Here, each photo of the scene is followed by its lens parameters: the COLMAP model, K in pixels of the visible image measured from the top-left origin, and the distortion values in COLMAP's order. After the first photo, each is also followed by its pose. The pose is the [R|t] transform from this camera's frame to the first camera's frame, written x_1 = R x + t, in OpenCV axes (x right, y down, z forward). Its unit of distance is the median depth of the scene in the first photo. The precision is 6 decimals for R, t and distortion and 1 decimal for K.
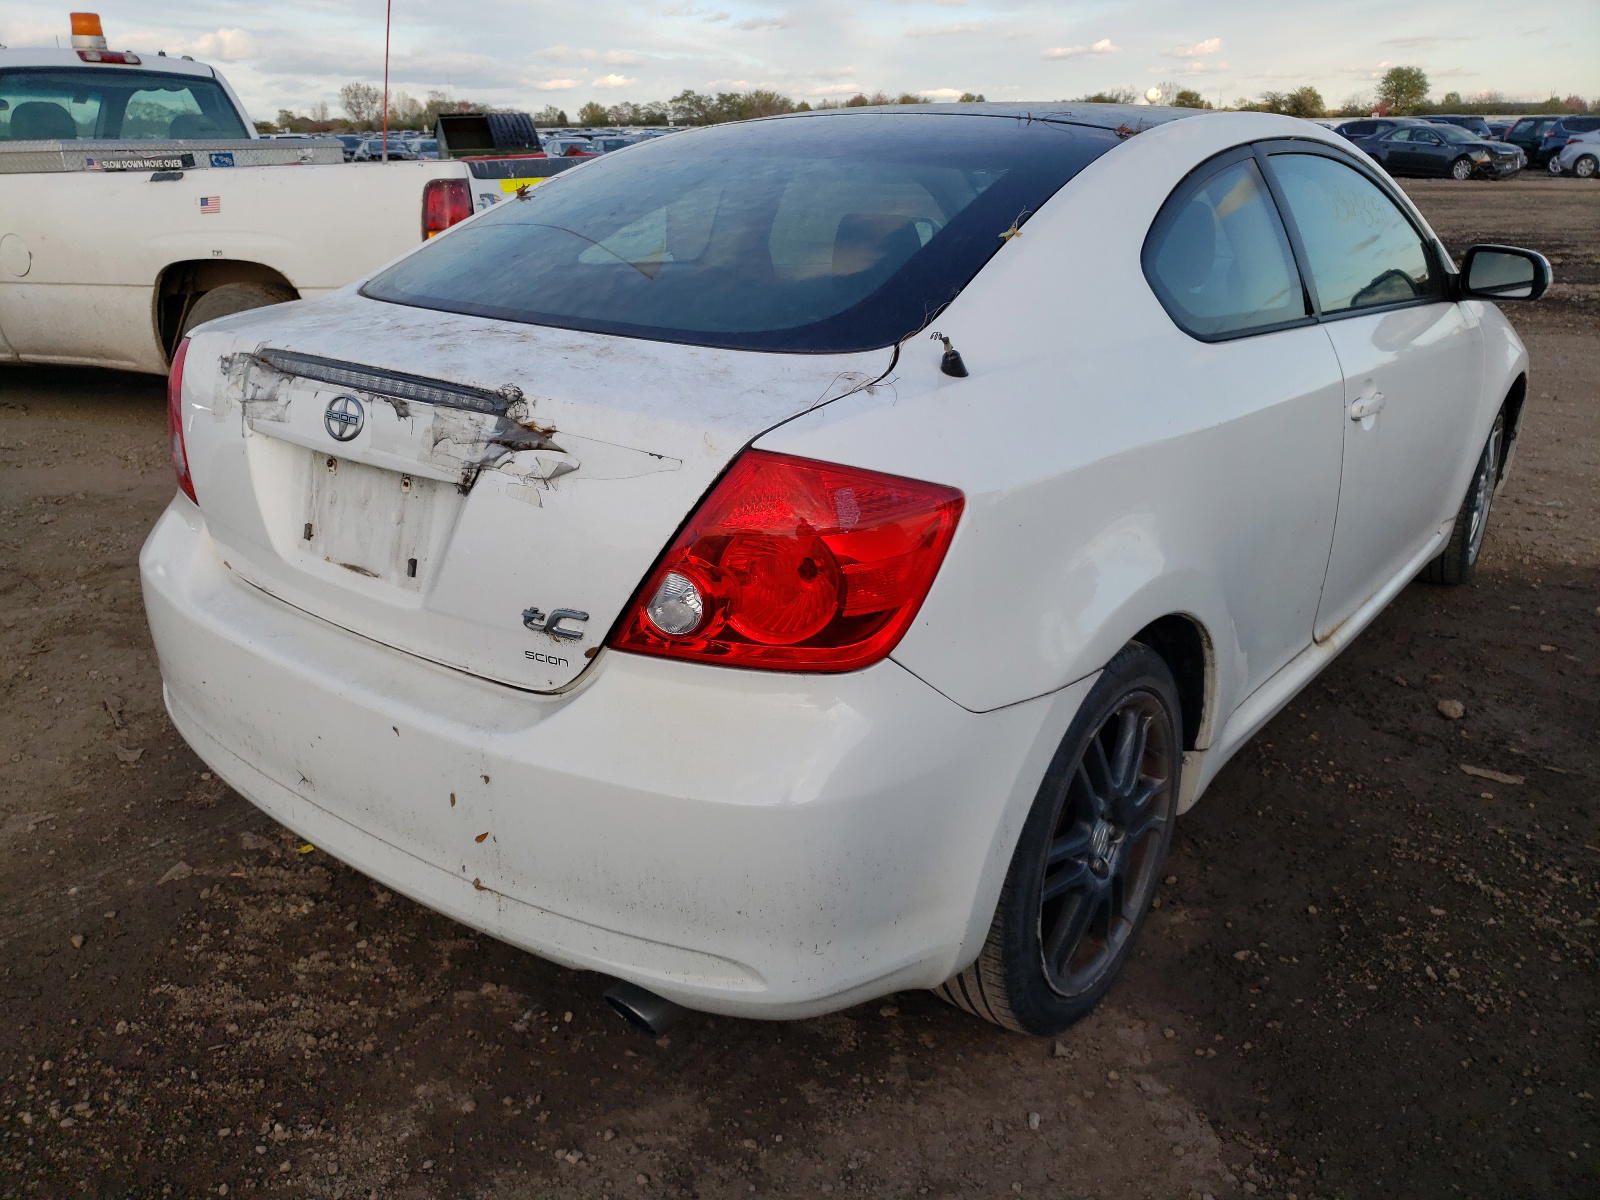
lens RADIAL K [[1221.0, 0, 799.5], [0, 1221.0, 600.0], [0, 0, 1]] dist [0.011972, 0.008167]
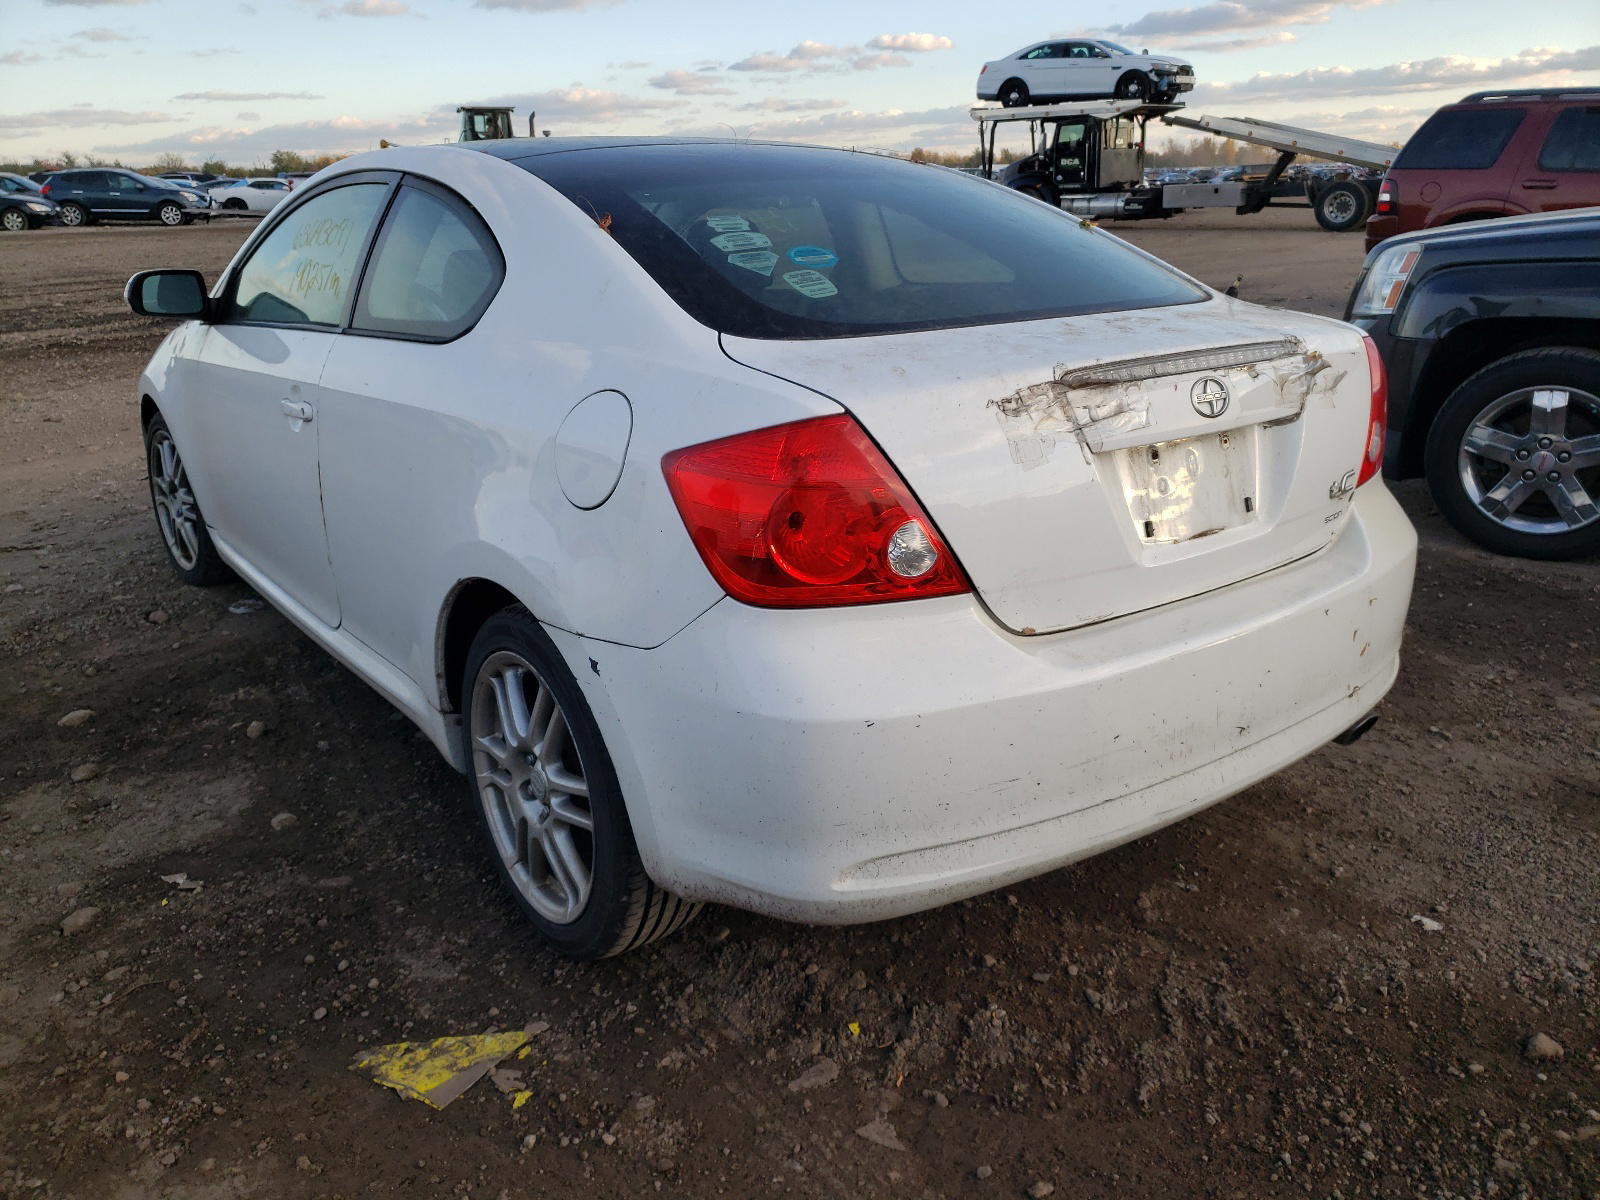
lens RADIAL K [[1221.0, 0, 799.4], [0, 1221.0, 600.3], [0, 0, 1]] dist [0.011972, 0.008167]
pose [[0.261091, -0.311961, 0.913516, -1.544888], [0.349886, 0.912573, 0.211638, -0.346378], [-0.899673, 0.264370, 0.347415, 0.990502]]
